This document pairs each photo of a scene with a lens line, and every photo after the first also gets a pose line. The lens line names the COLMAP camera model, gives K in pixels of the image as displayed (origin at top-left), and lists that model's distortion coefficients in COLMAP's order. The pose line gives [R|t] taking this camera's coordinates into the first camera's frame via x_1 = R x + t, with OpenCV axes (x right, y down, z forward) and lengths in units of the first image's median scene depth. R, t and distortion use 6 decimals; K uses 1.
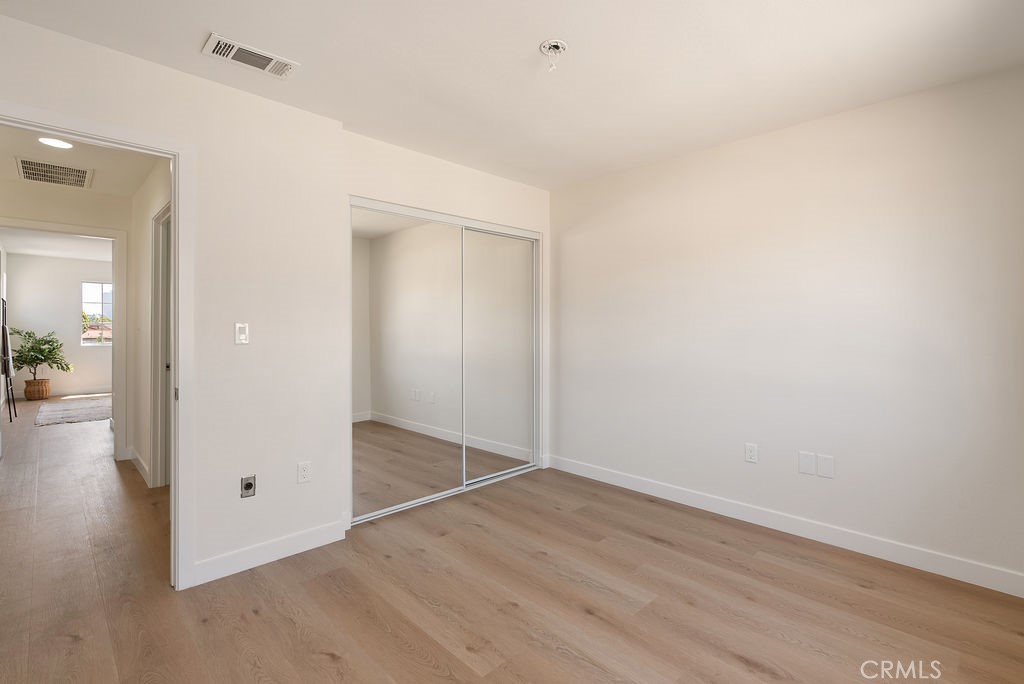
lens RADIAL K [[474.0, 0, 510.9], [0, 474.0, 338.6], [0, 0, 1]] dist [0.001697, 0.000379]
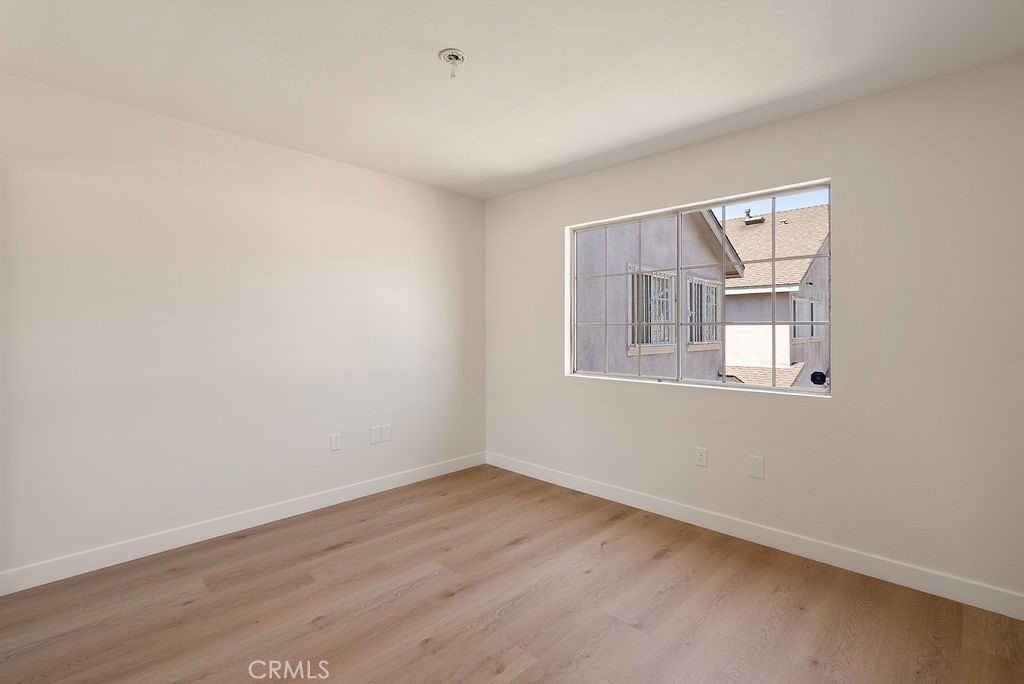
lens RADIAL K [[474.0, 0, 510.9], [0, 474.0, 338.6], [0, 0, 1]] dist [0.001697, 0.000379]
pose [[-0.028906, -0.015797, 0.999457, -0.730809], [0.019121, 0.999683, 0.016354, -0.020011], [-0.999399, 0.019584, -0.028595, 0.704070]]
